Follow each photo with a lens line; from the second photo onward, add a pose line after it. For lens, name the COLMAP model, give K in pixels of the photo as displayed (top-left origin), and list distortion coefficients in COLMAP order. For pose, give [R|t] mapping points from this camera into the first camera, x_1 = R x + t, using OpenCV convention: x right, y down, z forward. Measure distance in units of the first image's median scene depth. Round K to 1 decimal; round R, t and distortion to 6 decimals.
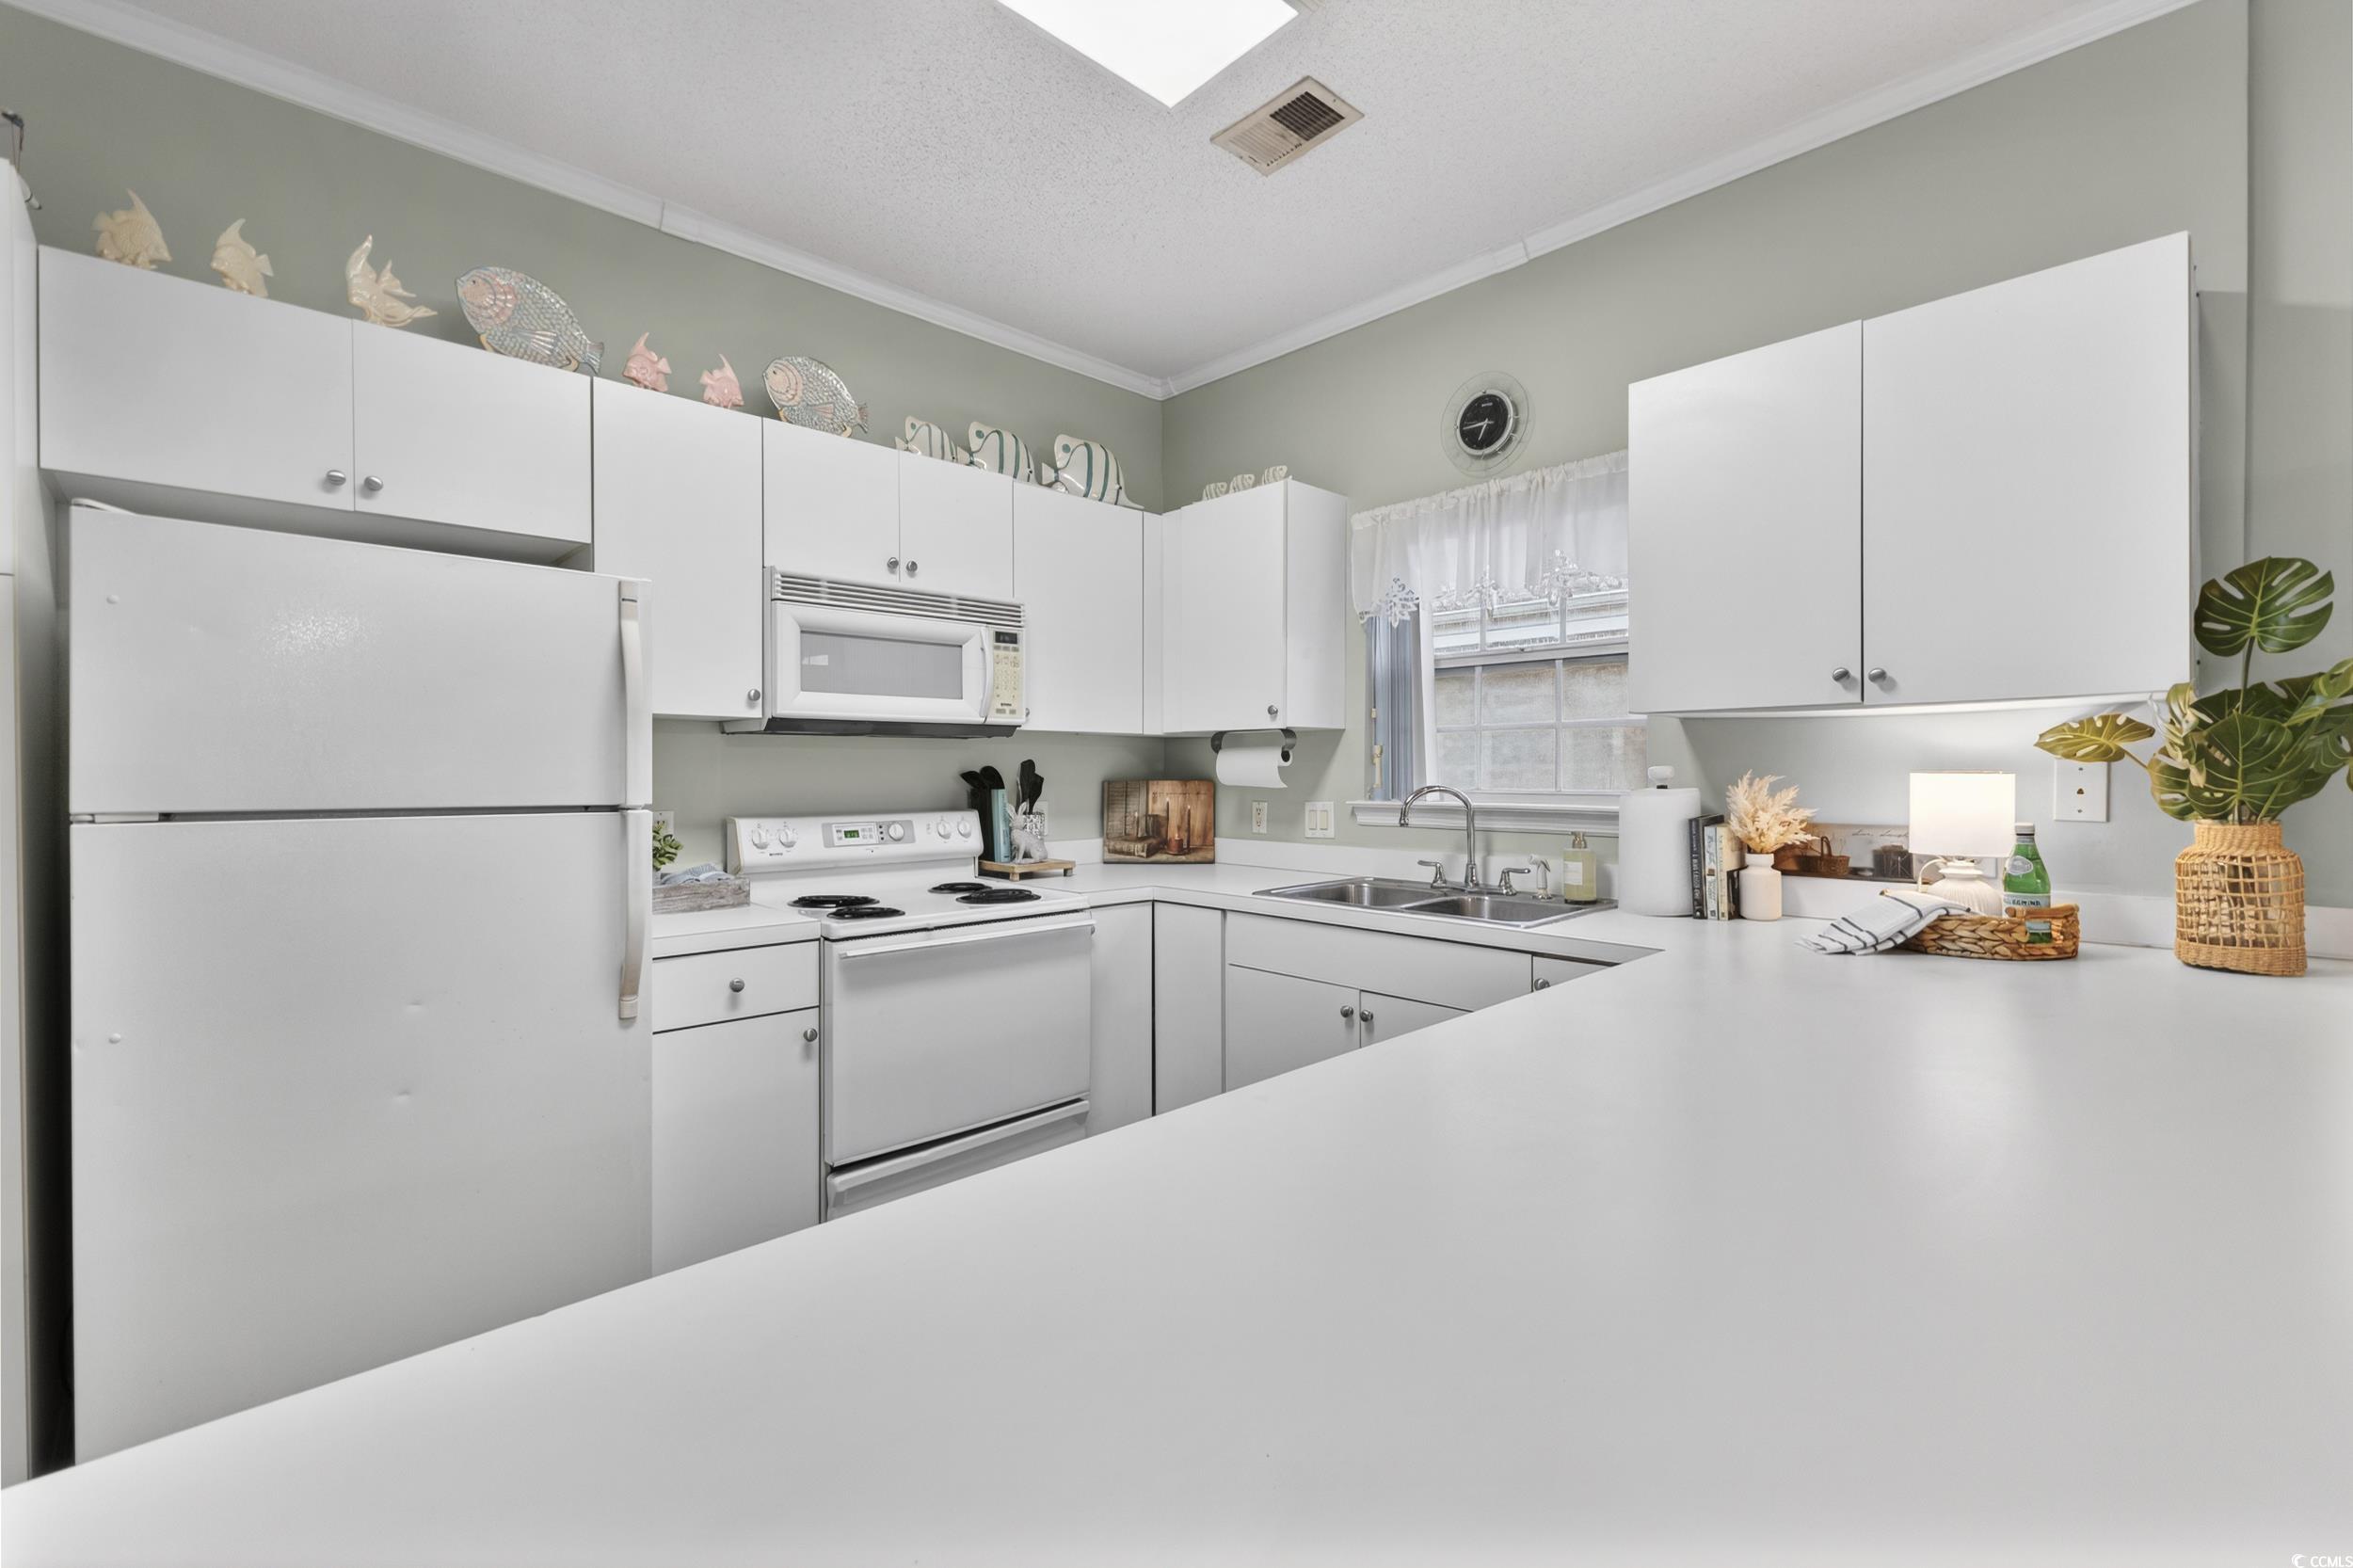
lens RADIAL K [[971.5, 0, 1220.8], [0, 971.5, 780.9], [0, 0, 1]] dist [0.003027, -0.001743]
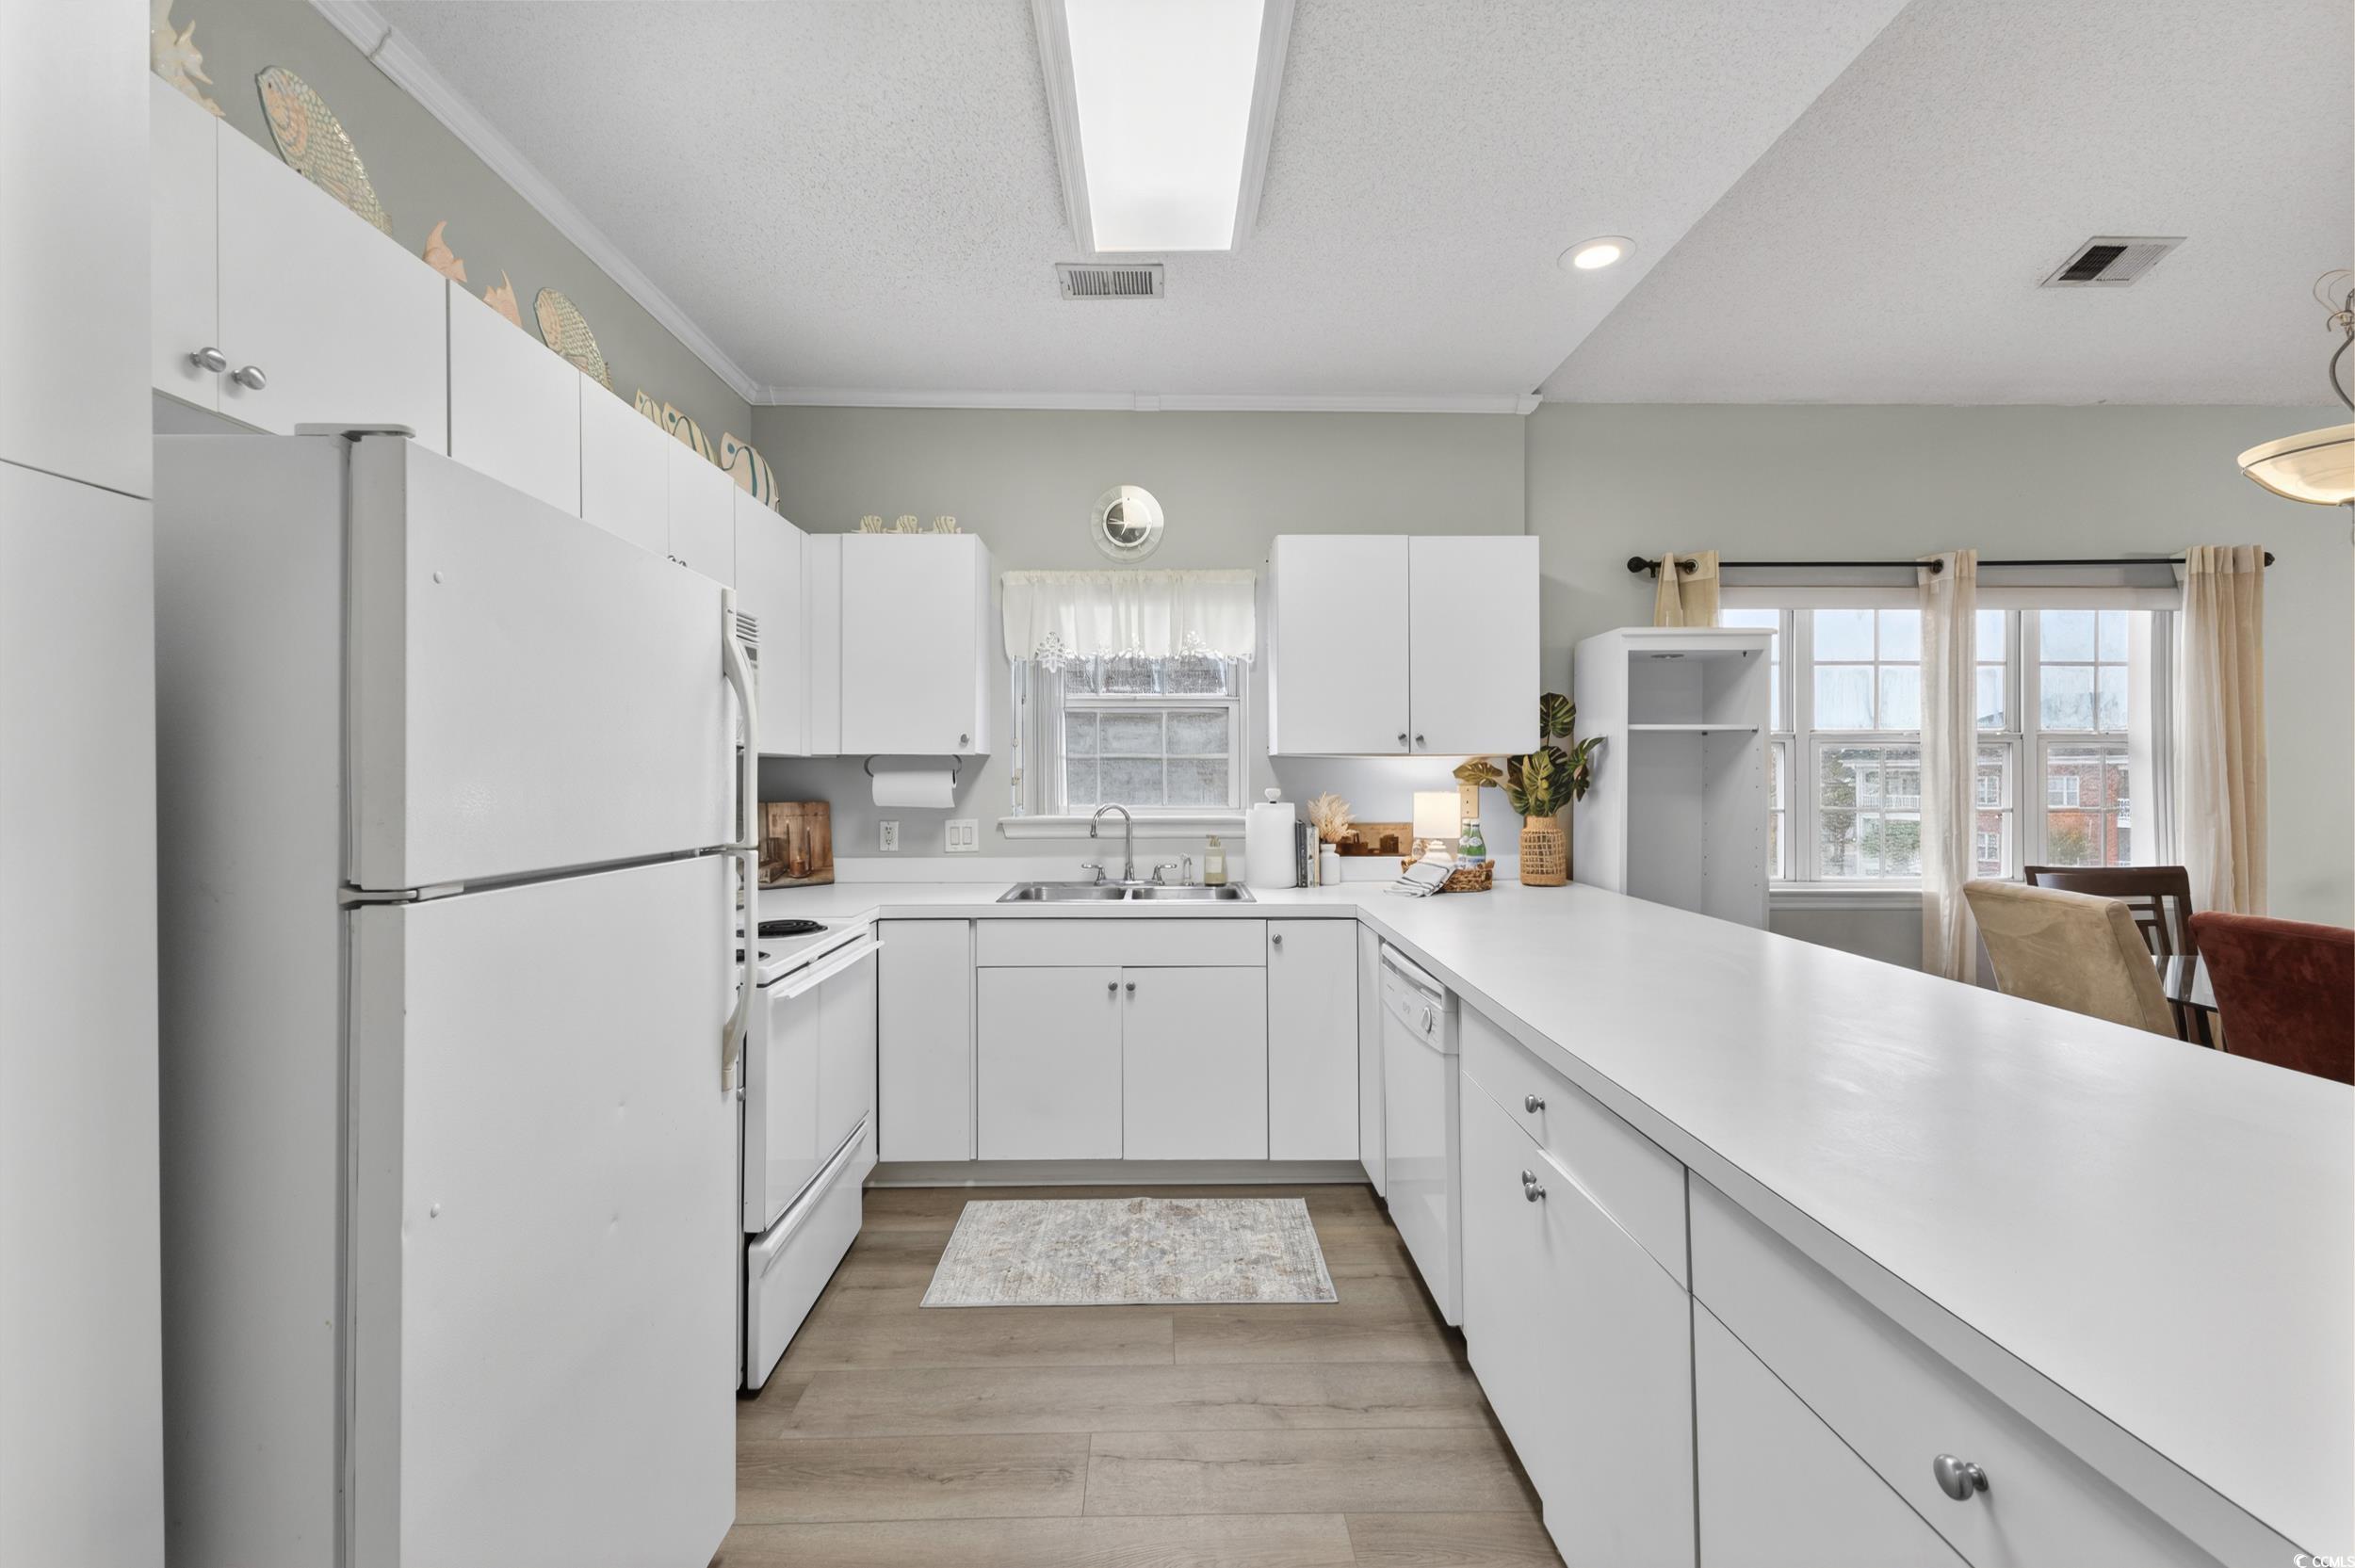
lens RADIAL K [[972.2, 0, 1132.7], [0, 972.2, 789.0], [0, 0, 1]] dist [0.003027, -0.001743]
pose [[0.707228, -0.007484, 0.706945, -0.696713], [0.008566, 0.999961, 0.002017, -0.017820], [-0.706933, 0.004629, 0.707265, 0.085946]]
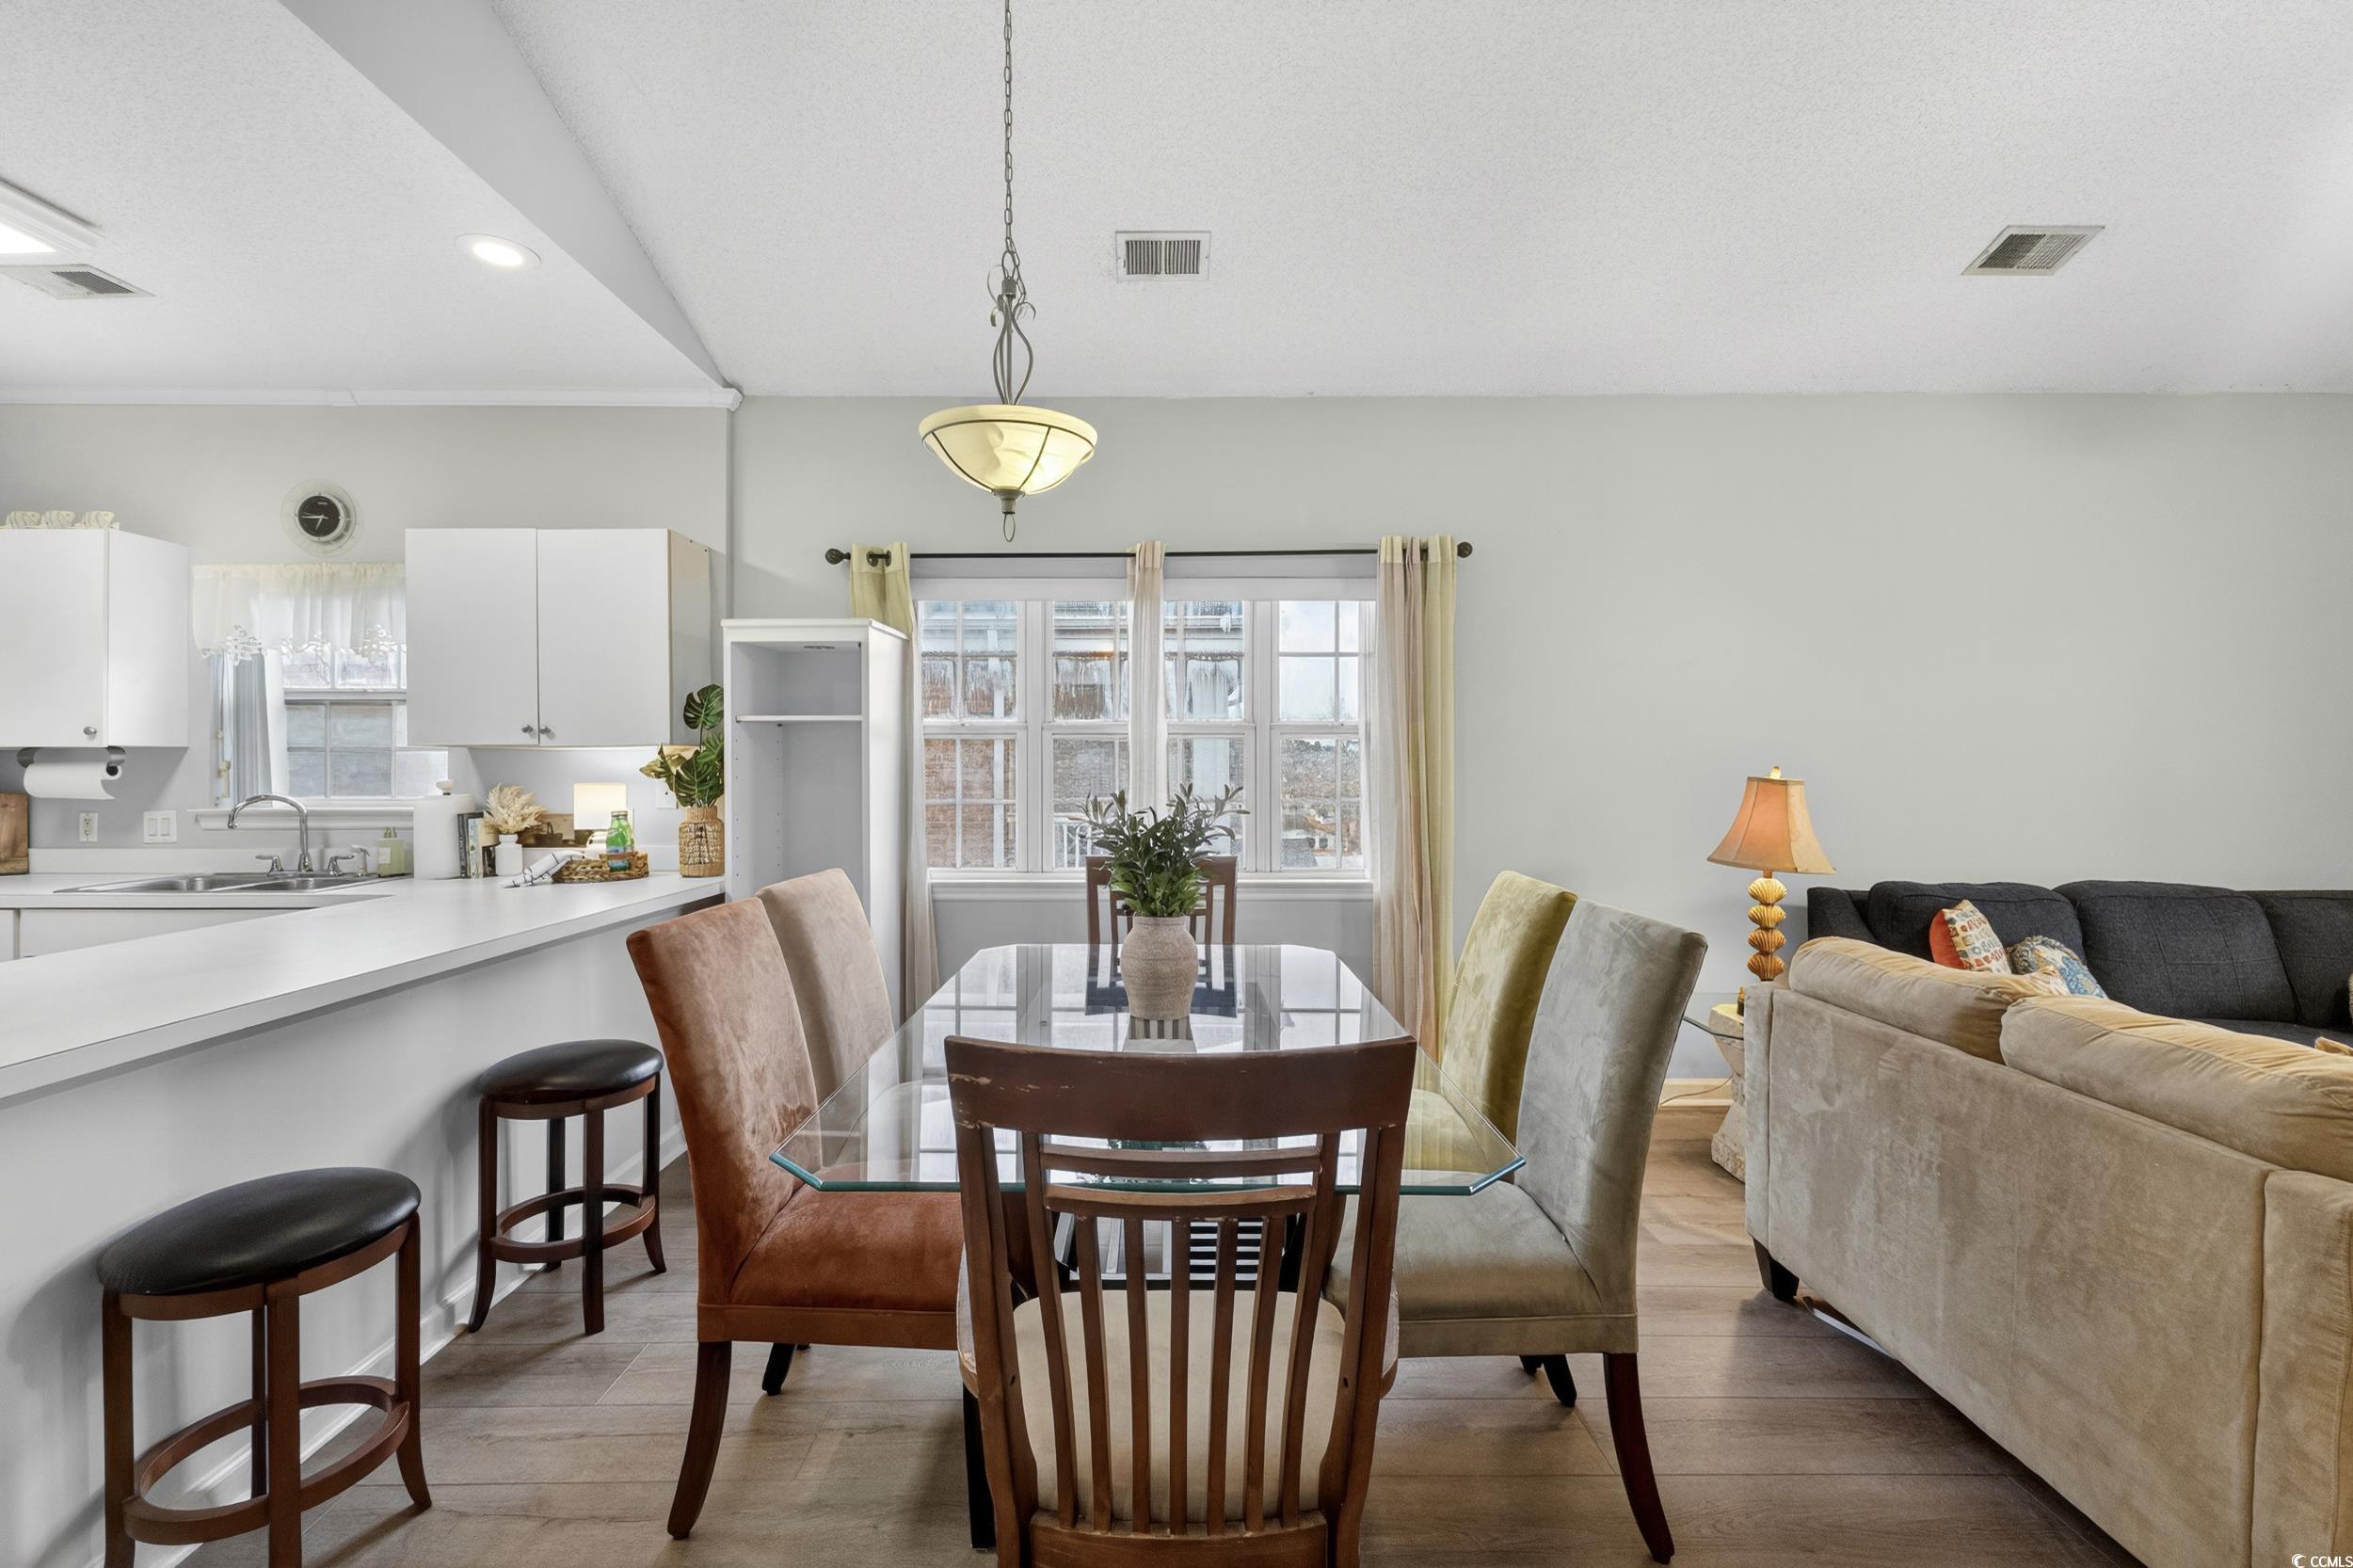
lens RADIAL K [[971.5, 0, 1130.1], [0, 971.5, 766.1], [0, 0, 1]] dist [0.003027, -0.001743]
pose [[0.711862, 0.000217, 0.702320, 0.138706], [0.009690, 0.999902, -0.010130, -0.010123], [-0.702253, 0.014016, 0.711790, -0.751368]]
